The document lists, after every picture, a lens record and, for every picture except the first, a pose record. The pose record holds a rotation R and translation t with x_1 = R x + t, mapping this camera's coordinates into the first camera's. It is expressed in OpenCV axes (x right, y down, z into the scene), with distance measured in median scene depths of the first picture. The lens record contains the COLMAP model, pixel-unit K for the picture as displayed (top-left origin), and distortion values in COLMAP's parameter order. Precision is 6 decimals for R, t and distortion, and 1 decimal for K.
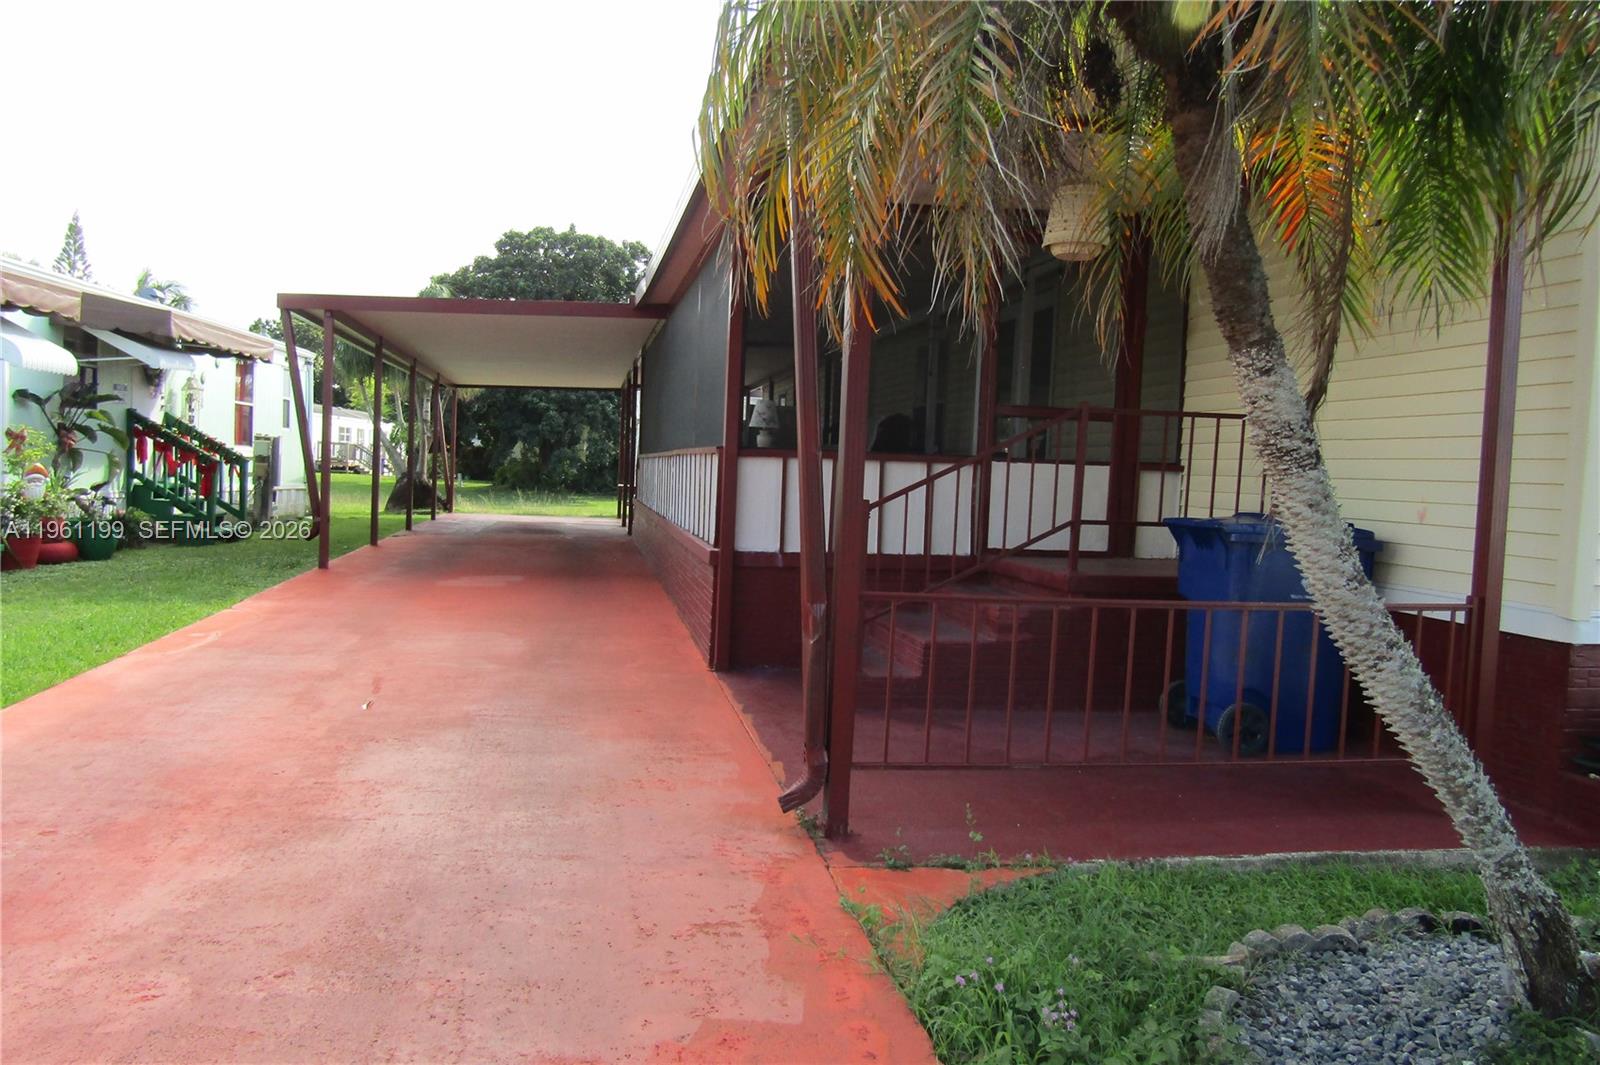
lens RADIAL K [[1186.6, 0, 800.4], [0, 1186.6, 530.2], [0, 0, 1]] dist [0.004776, 0.001955]
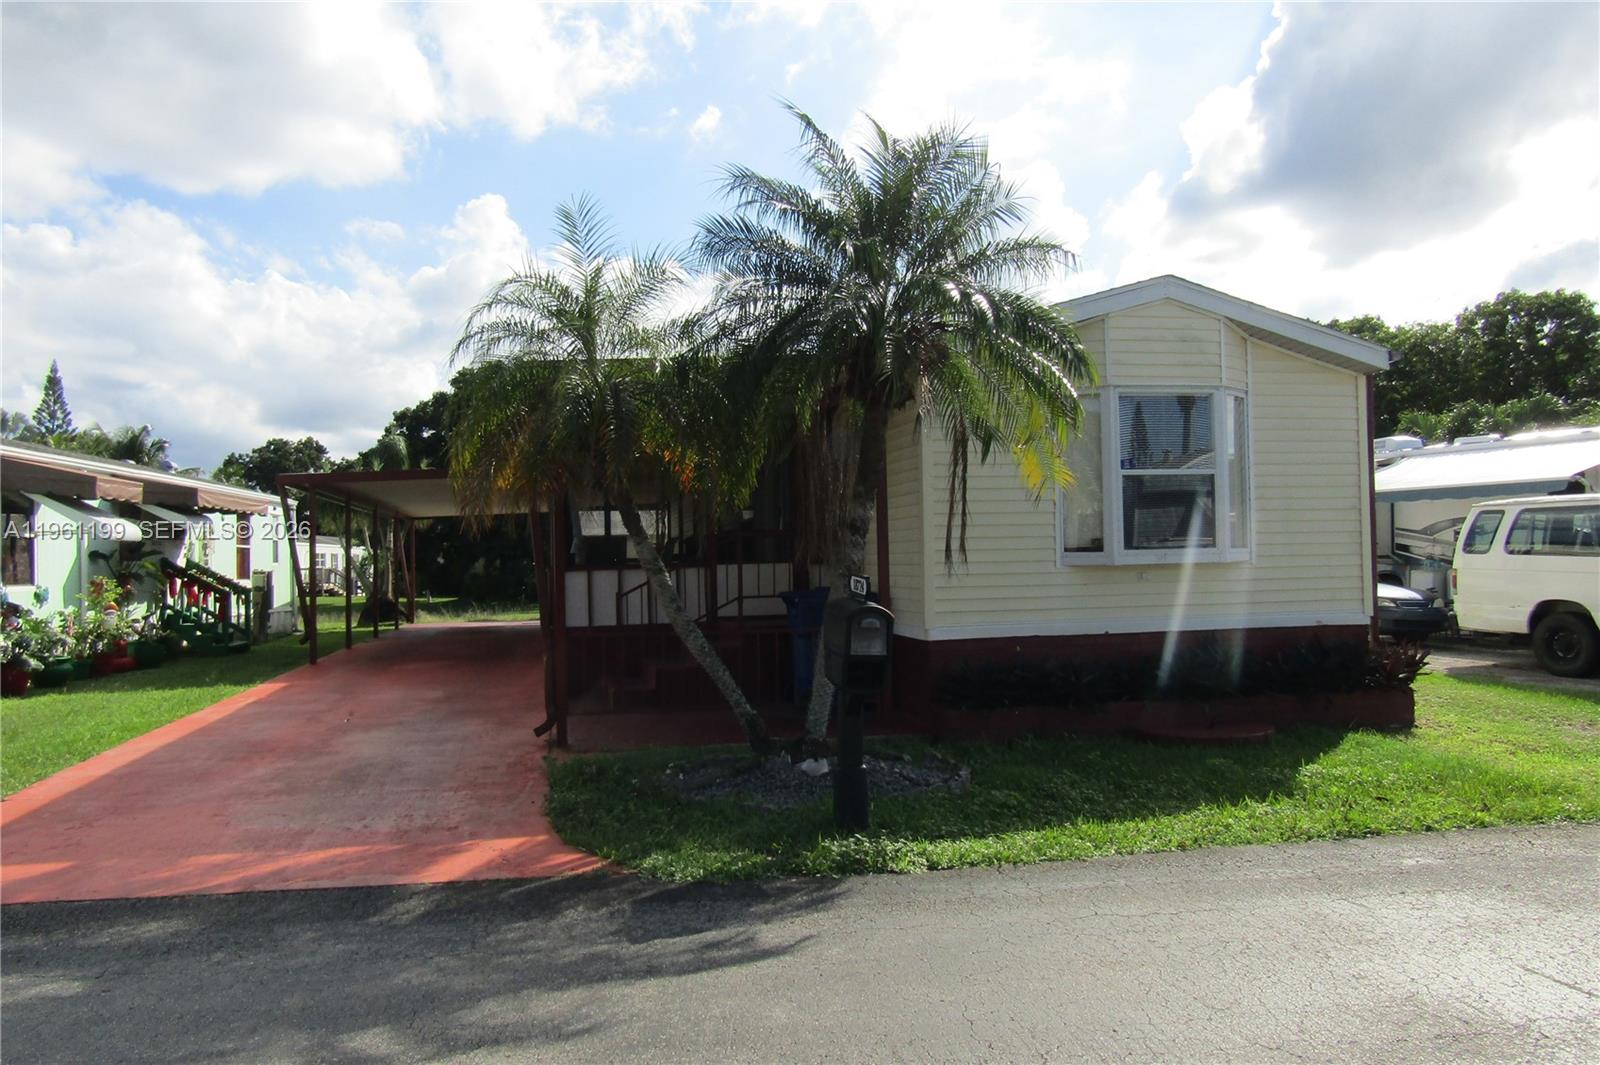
lens RADIAL K [[1186.6, 0, 797.4], [0, 1186.6, 536.9], [0, 0, 1]] dist [0.004776, 0.001955]
pose [[0.997946, -0.061052, 0.019424, 0.120019], [0.062314, 0.995396, -0.072834, 0.015584], [-0.014888, 0.073894, 0.997155, -0.331282]]
